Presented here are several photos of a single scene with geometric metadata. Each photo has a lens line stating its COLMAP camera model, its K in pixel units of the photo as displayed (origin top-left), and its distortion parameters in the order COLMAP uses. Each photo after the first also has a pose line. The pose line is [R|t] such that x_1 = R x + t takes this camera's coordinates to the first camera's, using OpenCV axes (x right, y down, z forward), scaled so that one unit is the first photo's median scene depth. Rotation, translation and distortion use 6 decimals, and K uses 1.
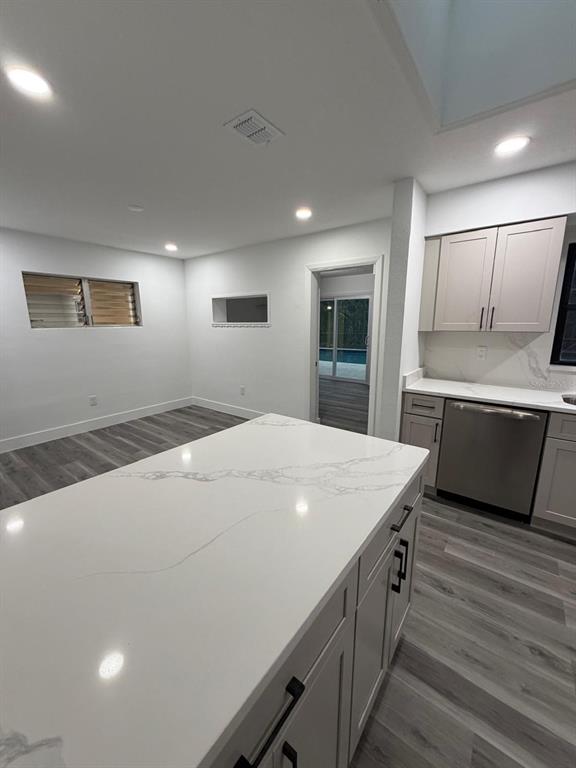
lens RADIAL K [[306.1, 0, 288.2], [0, 306.1, 382.7], [0, 0, 1]] dist [0.000963, -0.000195]
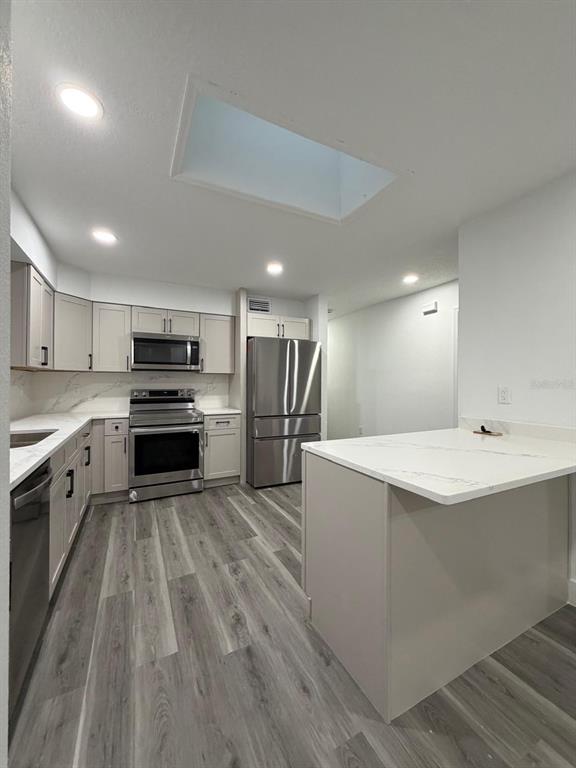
lens RADIAL K [[306.1, 0, 288.2], [0, 306.1, 382.7], [0, 0, 1]] dist [0.000963, -0.000195]
pose [[-0.899576, 0.001453, 0.436763, -0.046815], [0.086034, 0.980992, 0.173936, -0.194707], [-0.428208, 0.194045, -0.882601, 1.557742]]
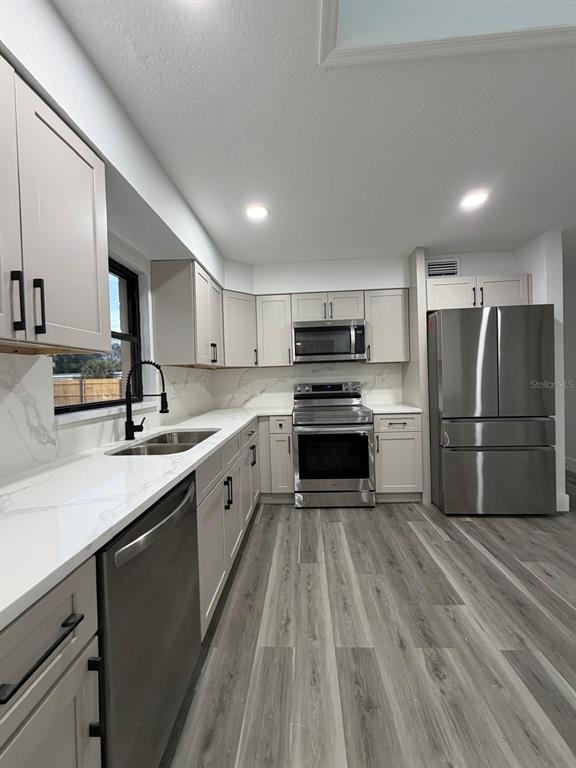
lens RADIAL K [[306.1, 0, 288.2], [0, 306.1, 382.7], [0, 0, 1]] dist [0.000963, -0.000195]
pose [[-0.562425, 0.007683, 0.826812, 0.227965], [0.195485, 0.972844, 0.123936, -0.138545], [-0.803407, 0.231334, -0.548654, 1.289818]]
